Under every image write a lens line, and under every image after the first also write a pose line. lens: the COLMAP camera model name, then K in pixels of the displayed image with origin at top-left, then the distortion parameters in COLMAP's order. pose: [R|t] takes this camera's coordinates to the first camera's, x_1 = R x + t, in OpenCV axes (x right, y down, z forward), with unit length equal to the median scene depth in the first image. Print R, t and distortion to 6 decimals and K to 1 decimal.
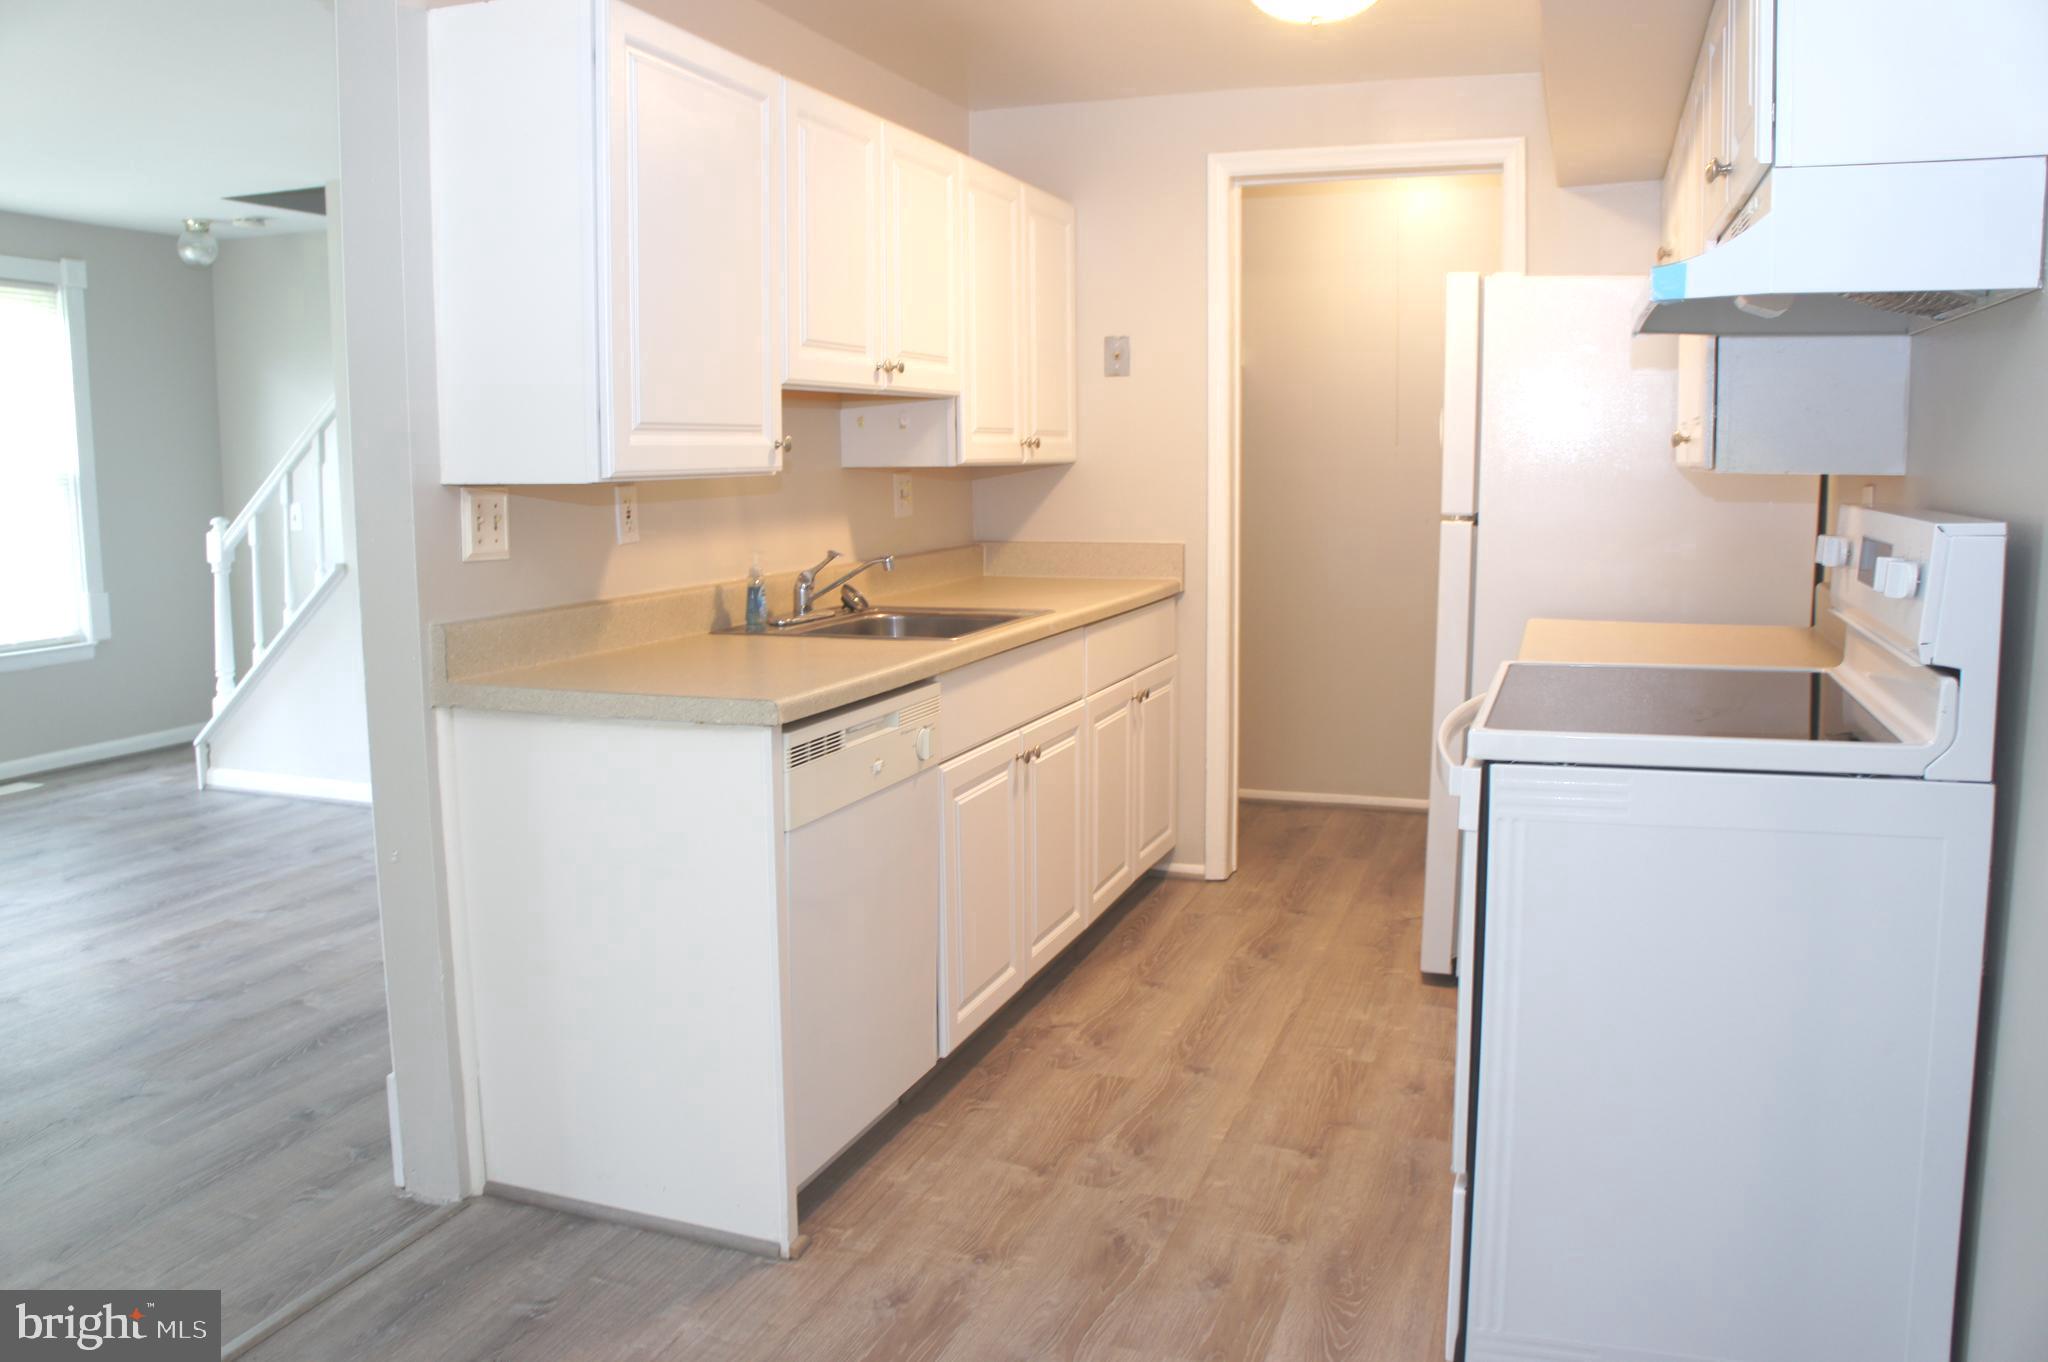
lens RADIAL K [[1626.7, 0, 1024.0], [0, 1626.7, 681.0], [0, 0, 1]] dist [-0.262984, -0.000008]
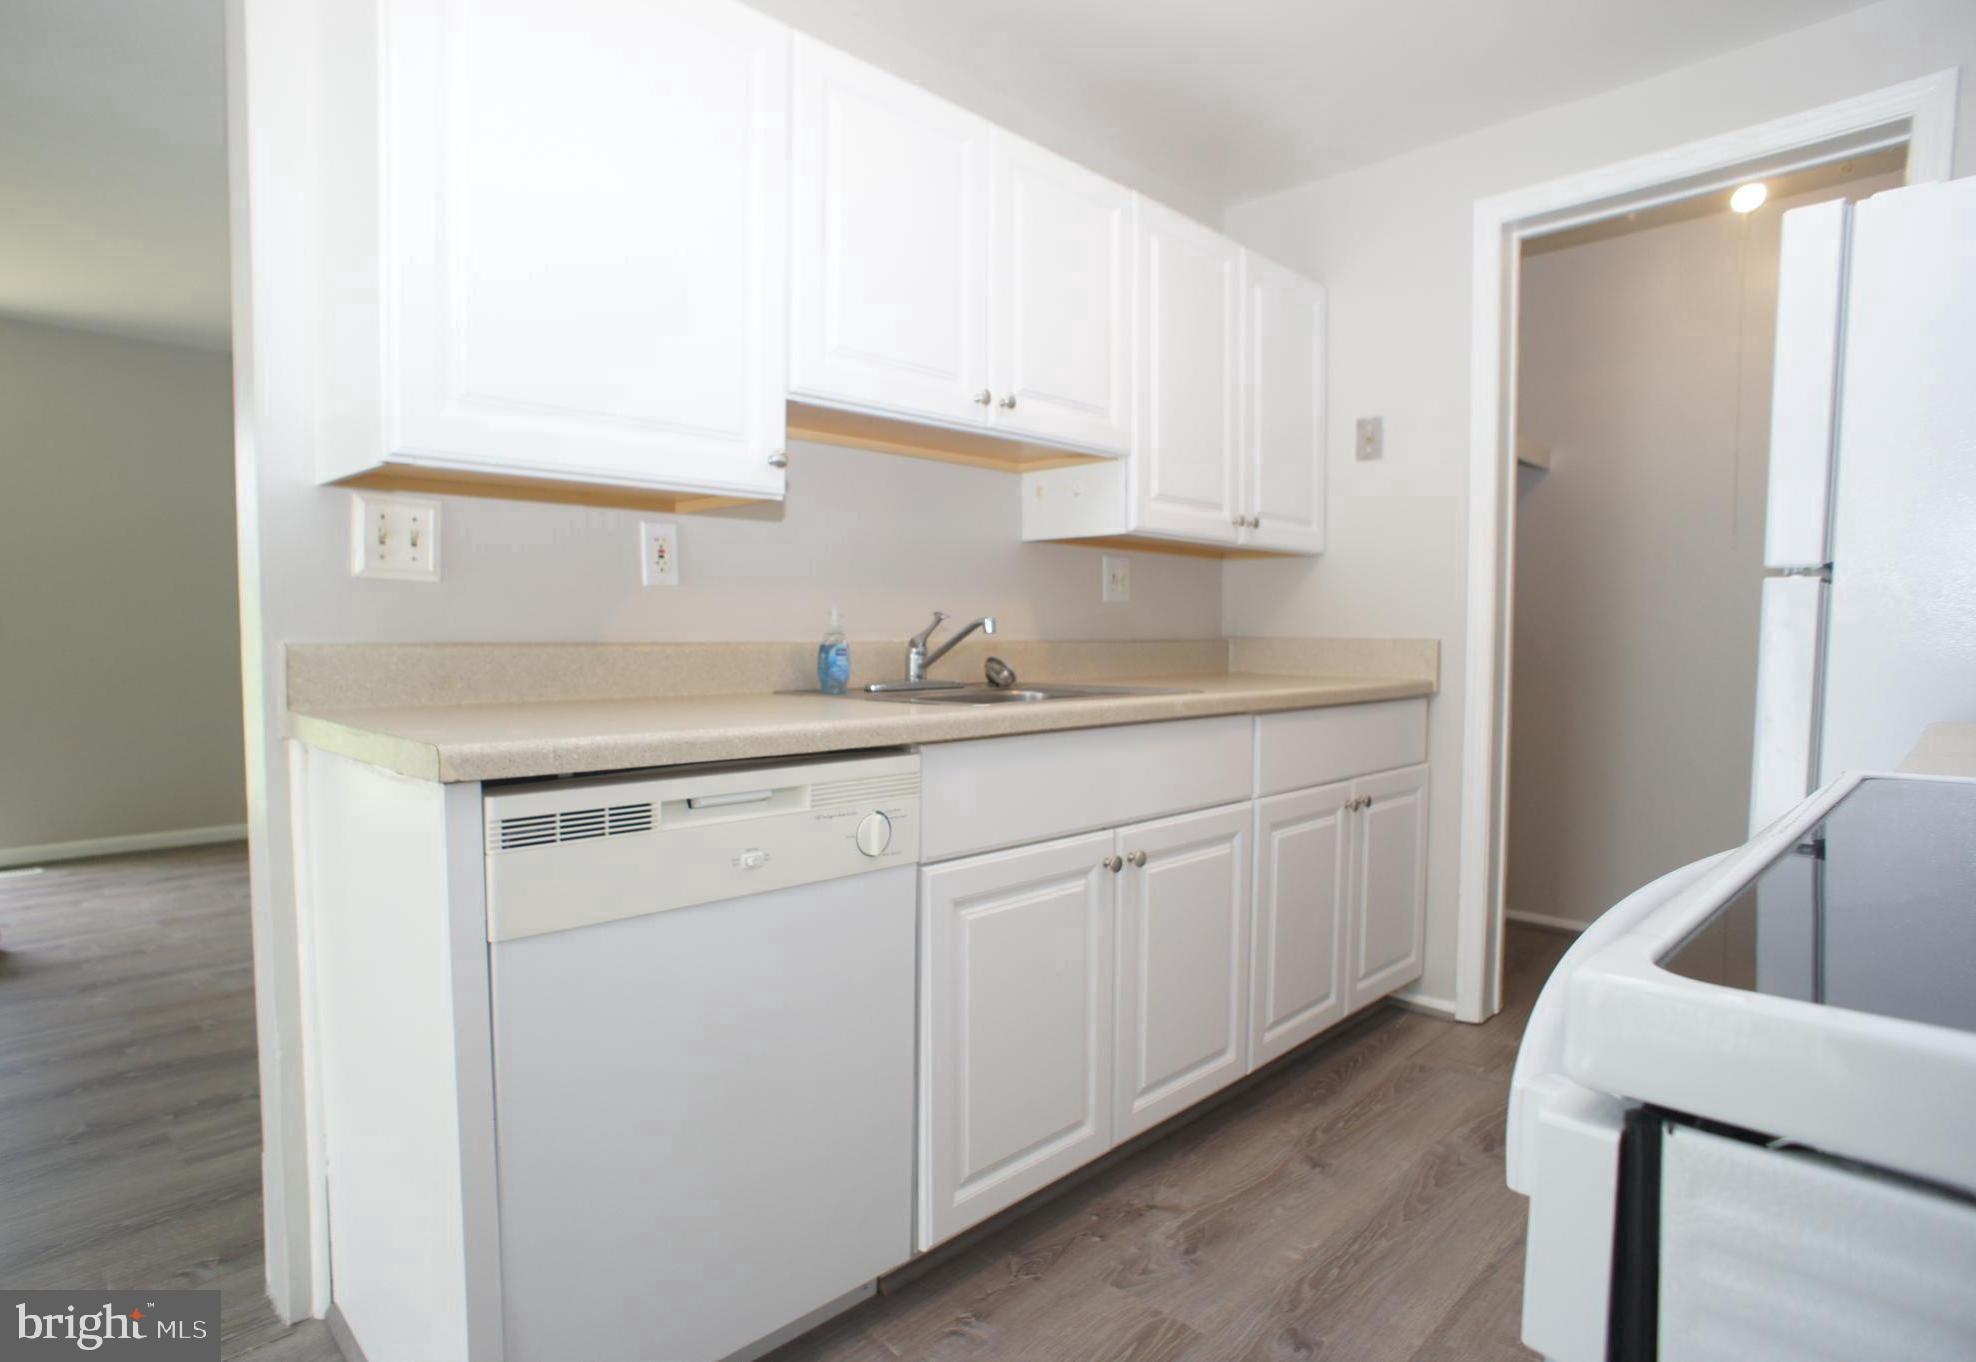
lens RADIAL K [[1041.7, 0, 988.0], [0, 1041.7, 681.0], [0, 0, 1]] dist [-0.096548, 0.057746]
pose [[0.896168, 0.028218, -0.442817, 0.153474], [-0.070319, 0.994396, -0.078943, 0.001399], [0.438108, 0.101885, 0.893130, 0.464037]]
